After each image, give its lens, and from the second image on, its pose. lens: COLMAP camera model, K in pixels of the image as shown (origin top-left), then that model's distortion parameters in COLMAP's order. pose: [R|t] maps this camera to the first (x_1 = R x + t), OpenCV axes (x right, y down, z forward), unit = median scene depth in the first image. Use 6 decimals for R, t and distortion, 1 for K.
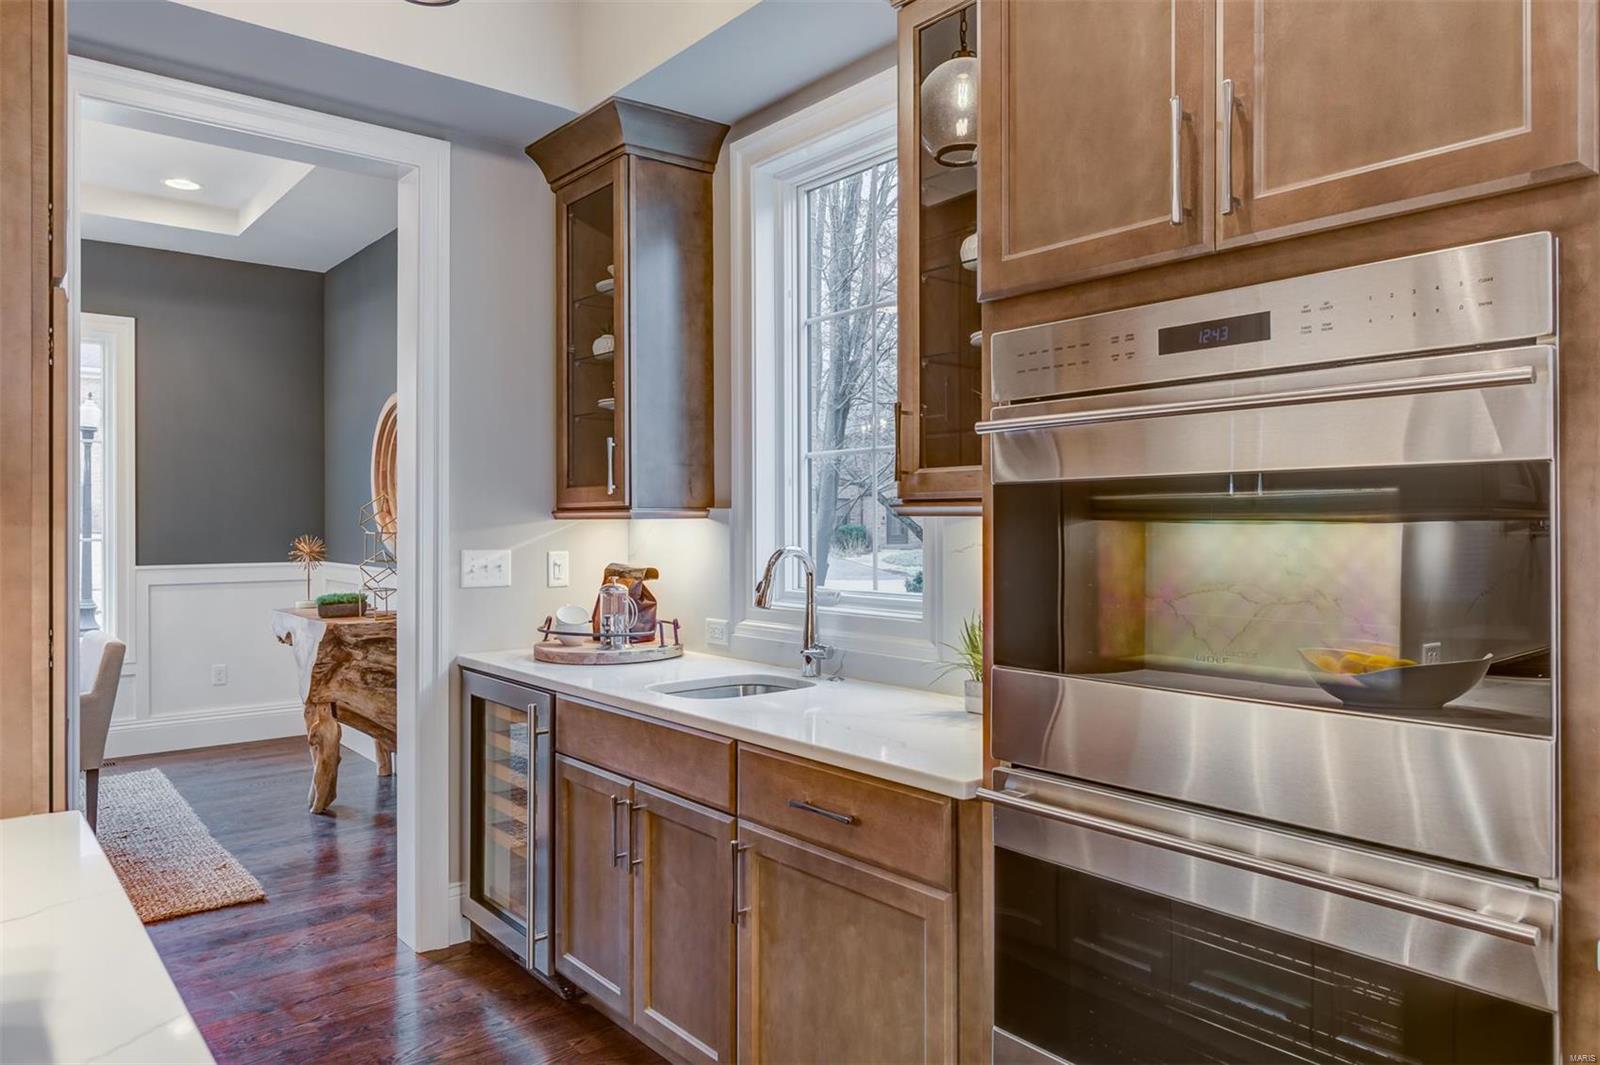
lens RADIAL K [[1065.3, 0, 797.3], [0, 1065.3, 535.4], [0, 0, 1]] dist [0.009972, 0.000159]
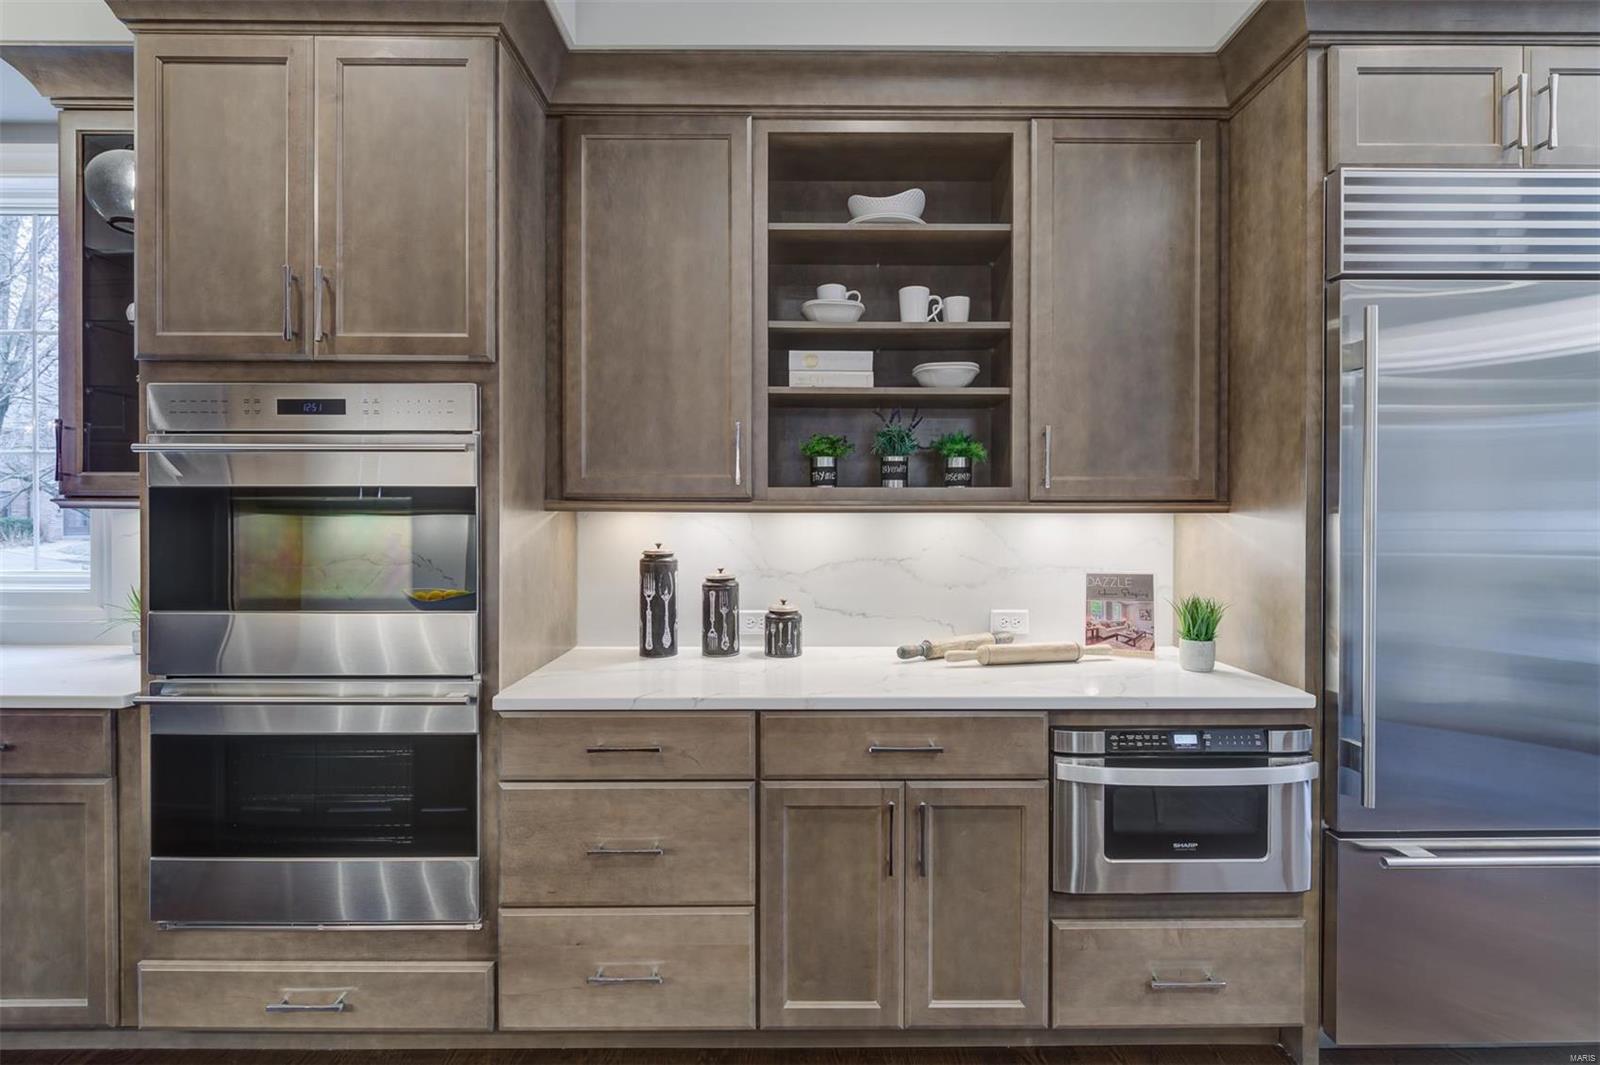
lens RADIAL K [[701.0, 0, 807.8], [0, 701.0, 528.0], [0, 0, 1]] dist [-0.000127, -0.000086]
pose [[0.623237, -0.003965, 0.782023, -0.004273], [0.002835, 0.999992, 0.002811, 0.008147], [-0.782027, 0.000466, 0.623244, -0.297791]]
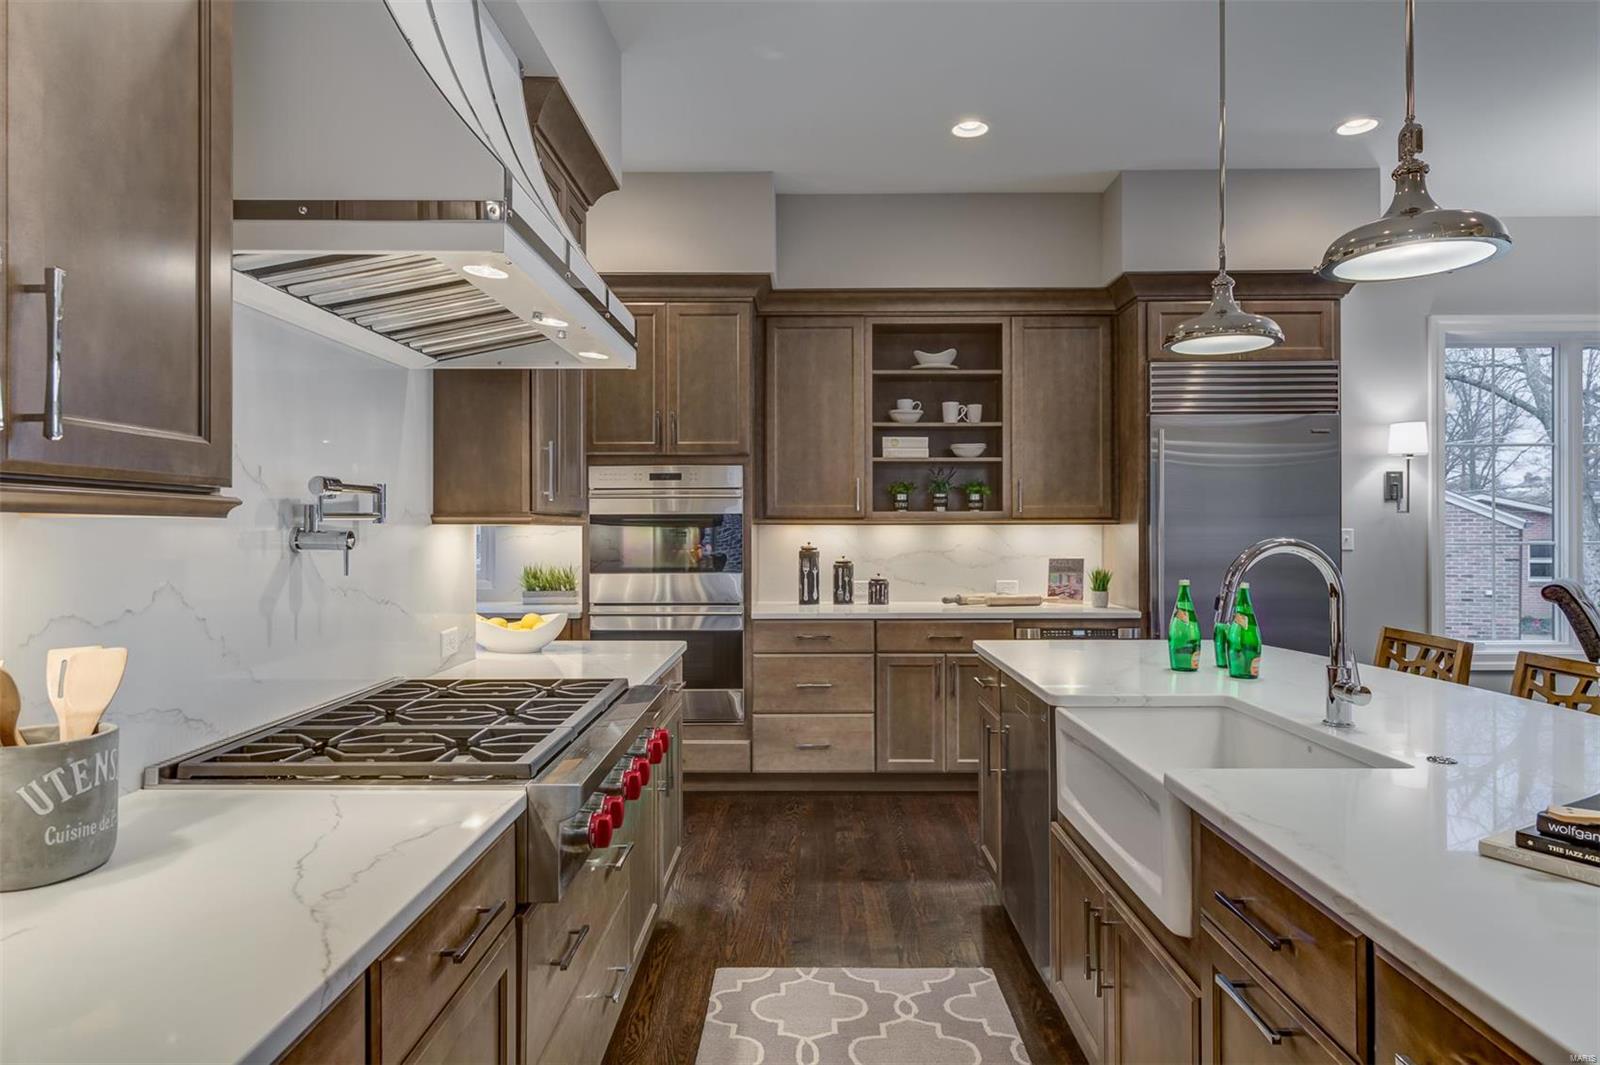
lens RADIAL K [[960.2, 0, 823.6], [0, 960.2, 533.9], [0, 0, 1]] dist [0.006427, 0.000149]
pose [[0.623864, -0.002273, 0.781530, -1.594764], [0.005767, 0.999982, -0.001695, 0.017431], [-0.781512, 0.005565, 0.623866, -1.283523]]
